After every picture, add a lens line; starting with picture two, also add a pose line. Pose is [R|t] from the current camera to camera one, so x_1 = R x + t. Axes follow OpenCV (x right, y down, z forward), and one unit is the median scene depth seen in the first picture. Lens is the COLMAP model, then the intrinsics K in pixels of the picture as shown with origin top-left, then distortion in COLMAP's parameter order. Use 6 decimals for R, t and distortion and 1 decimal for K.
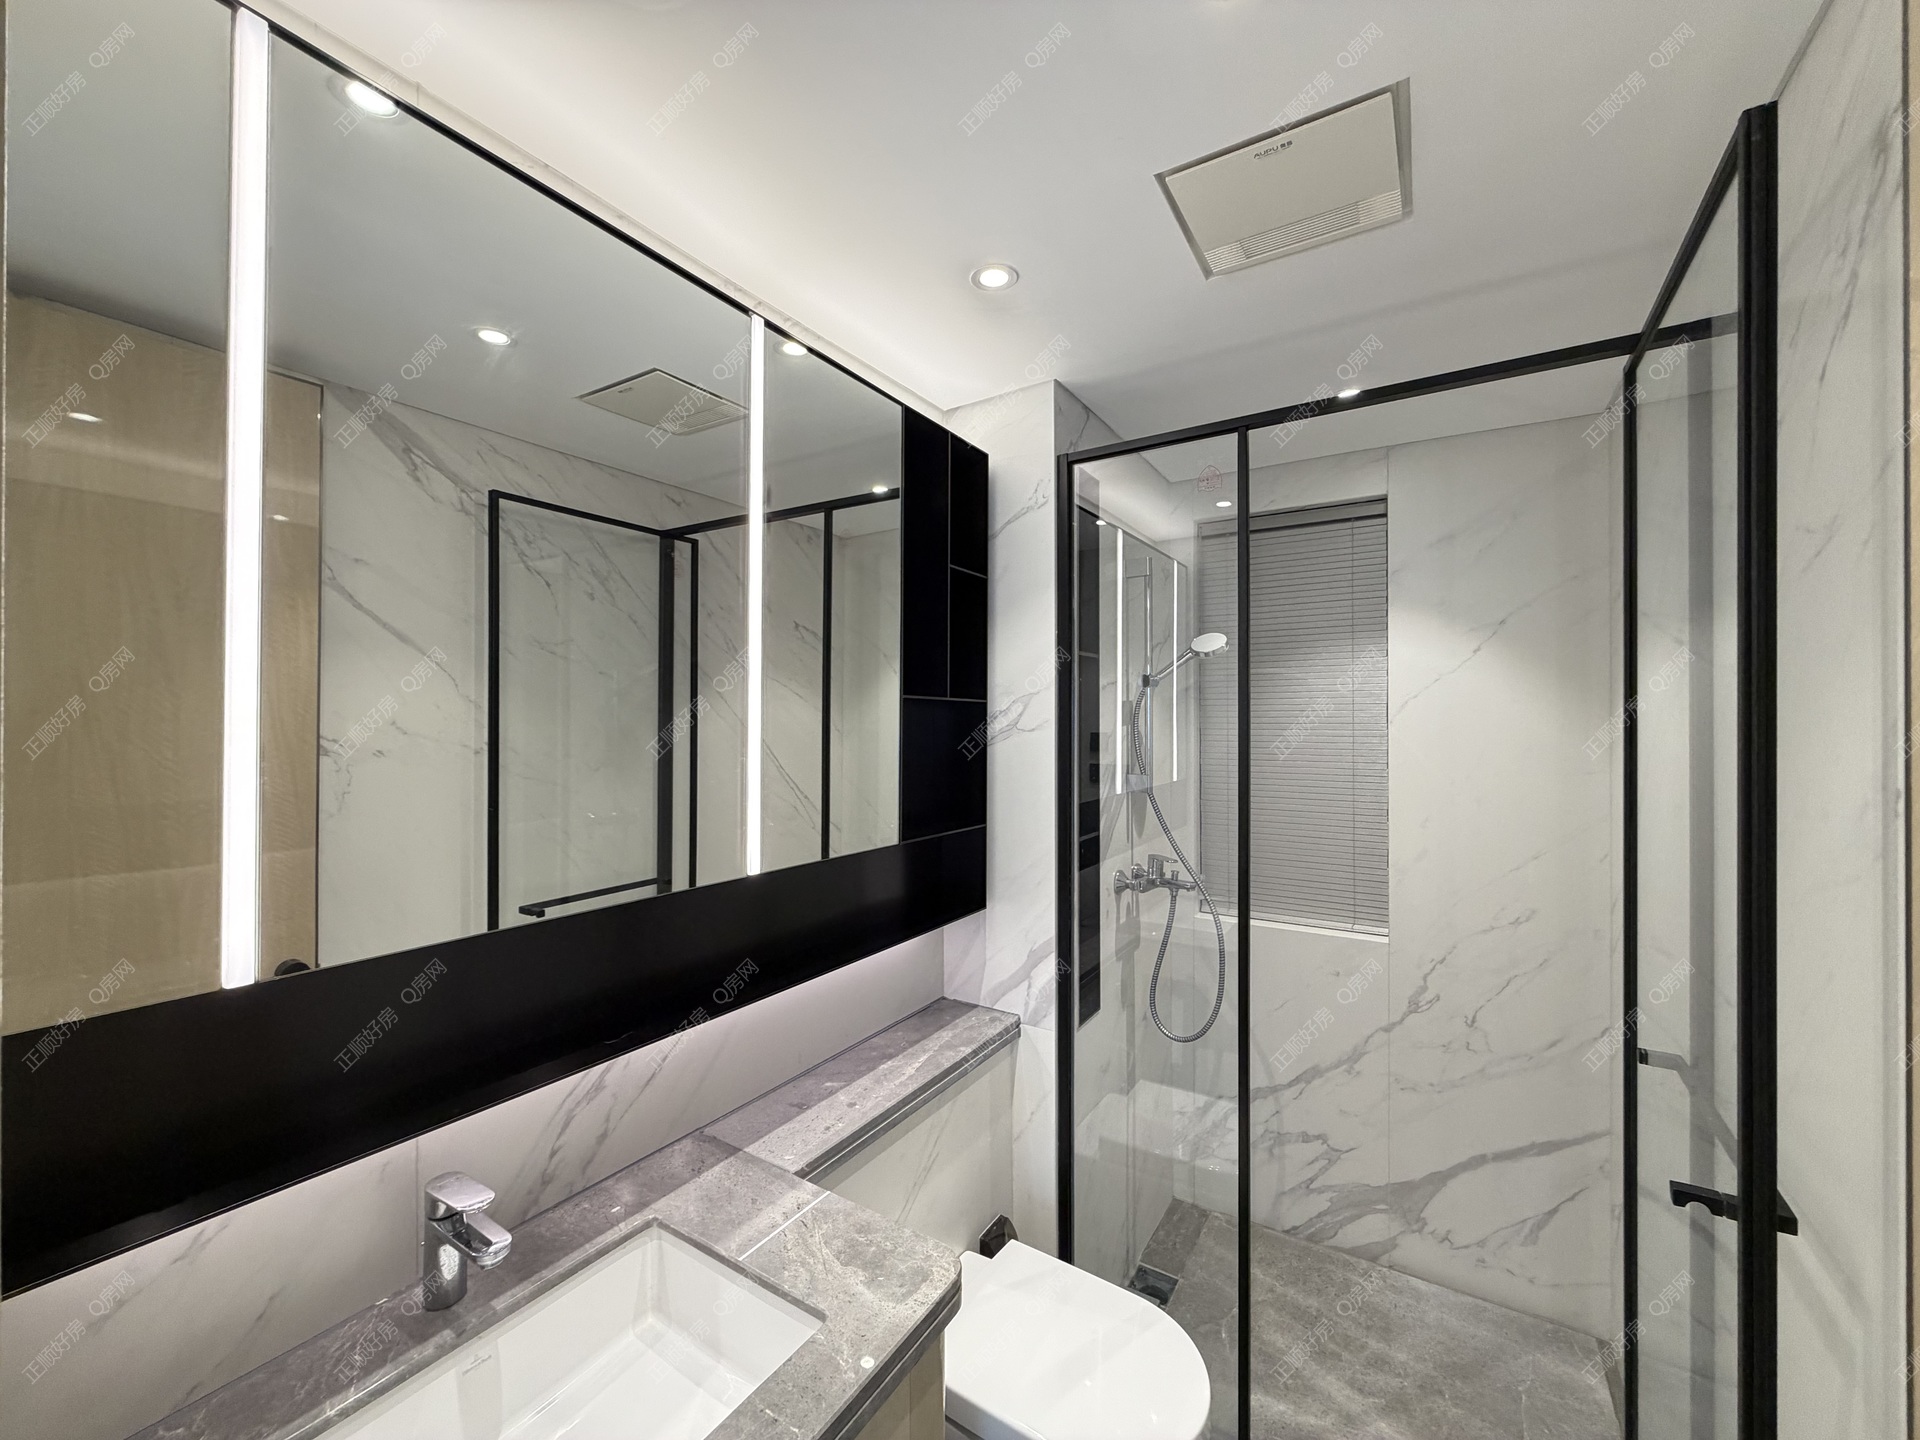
lens RADIAL K [[765.7, 0, 955.5], [0, 765.7, 719.7], [0, 0, 1]] dist [0.000386, 0.000050]
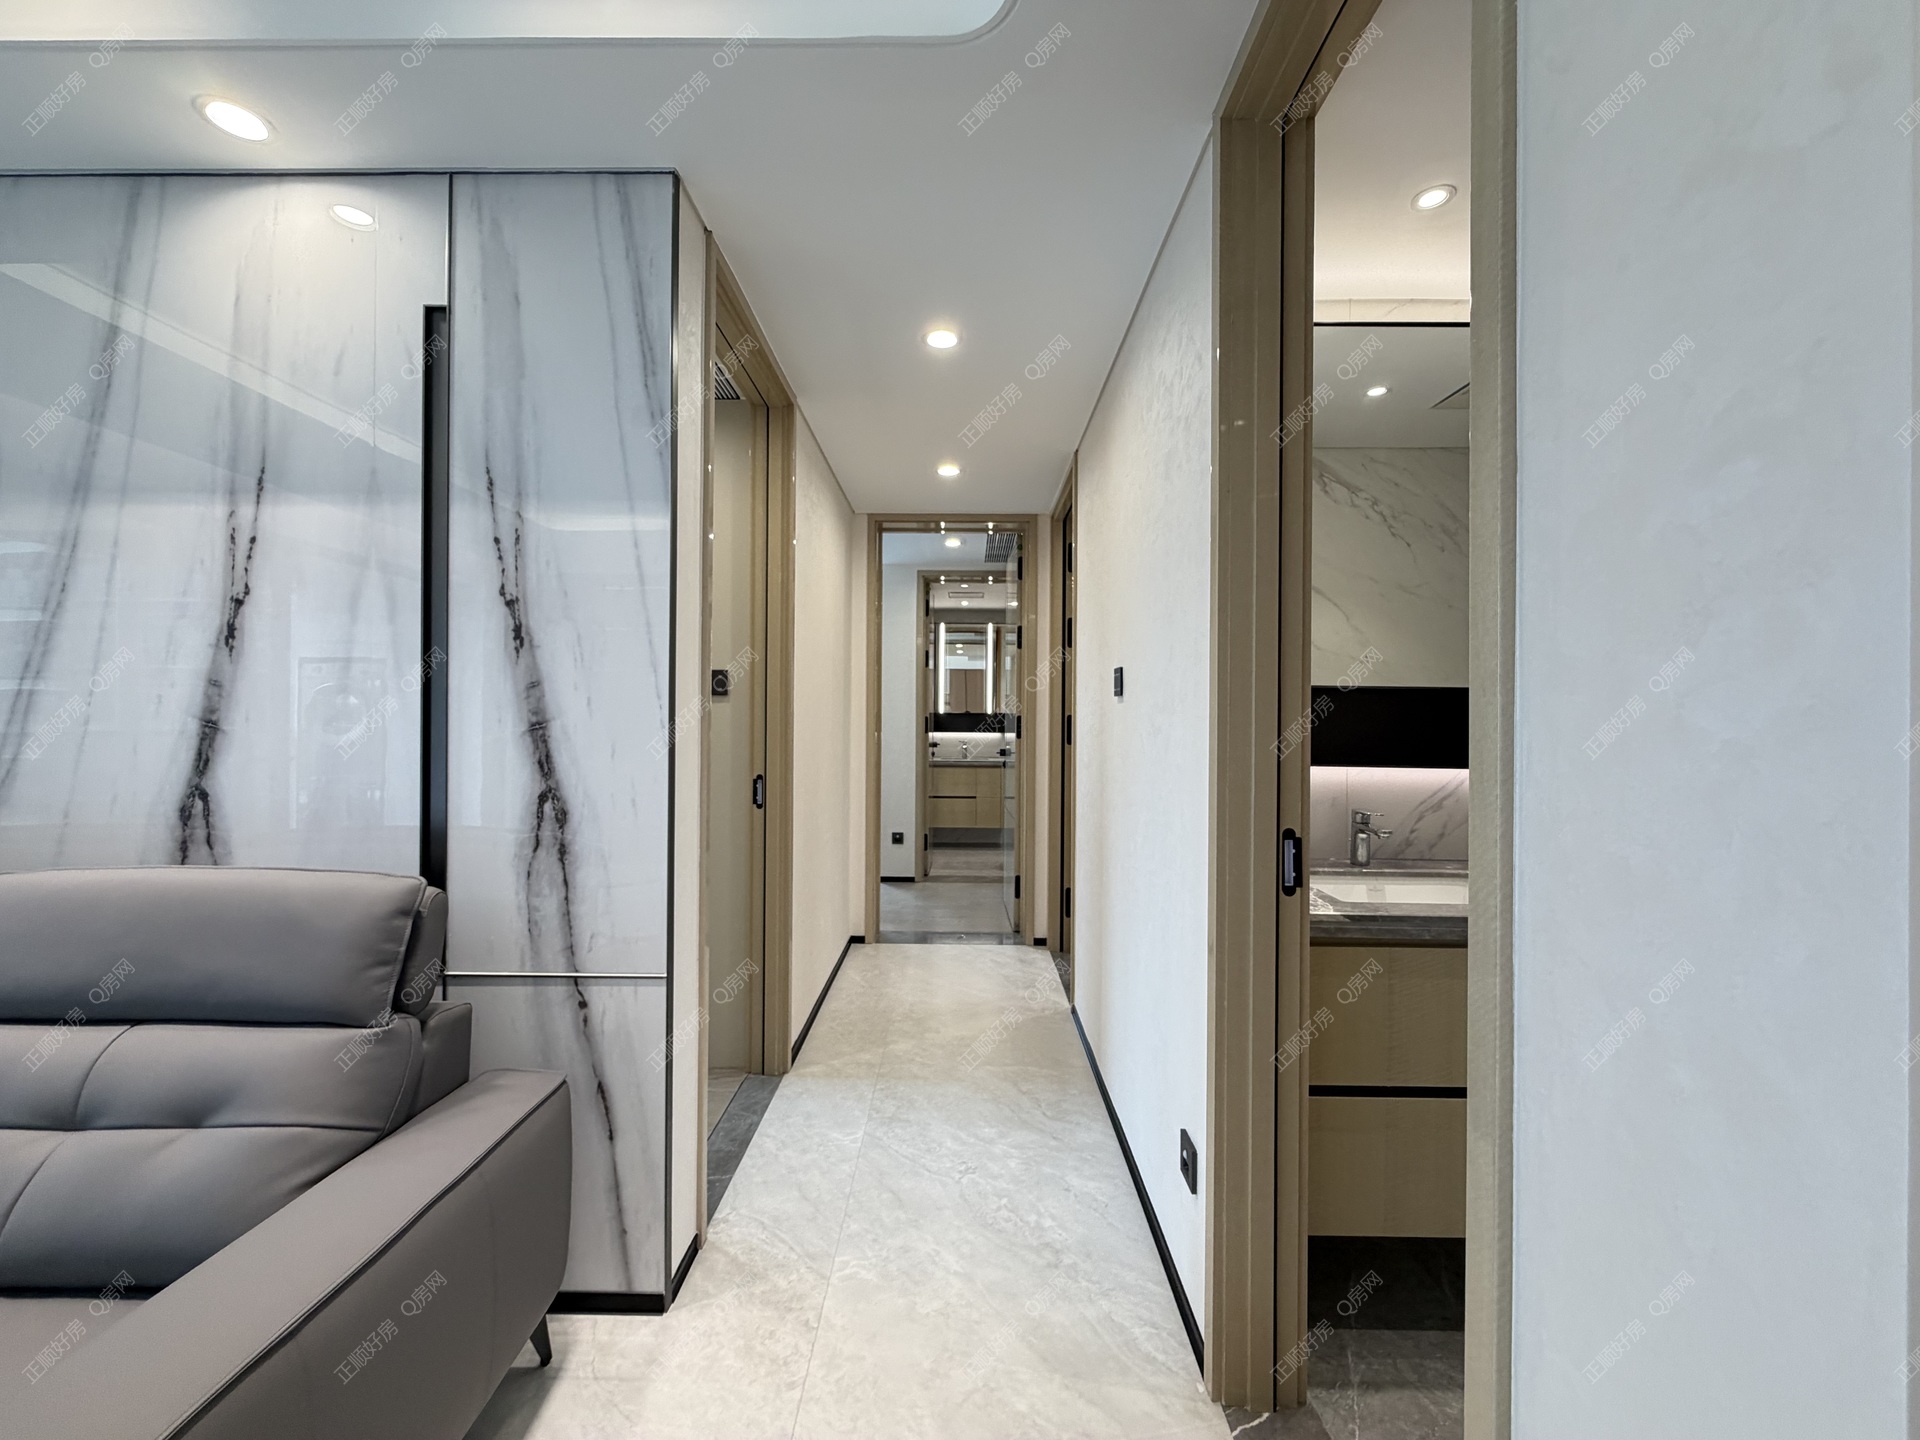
lens RADIAL K [[765.7, 0, 955.5], [0, 765.7, 719.7], [0, 0, 1]] dist [0.000386, 0.000050]
pose [[0.523231, 0.000585, -0.852191, 0.439609], [-0.004885, 0.999985, -0.002313, 0.288308], [0.852177, 0.005373, 0.523226, -0.844901]]
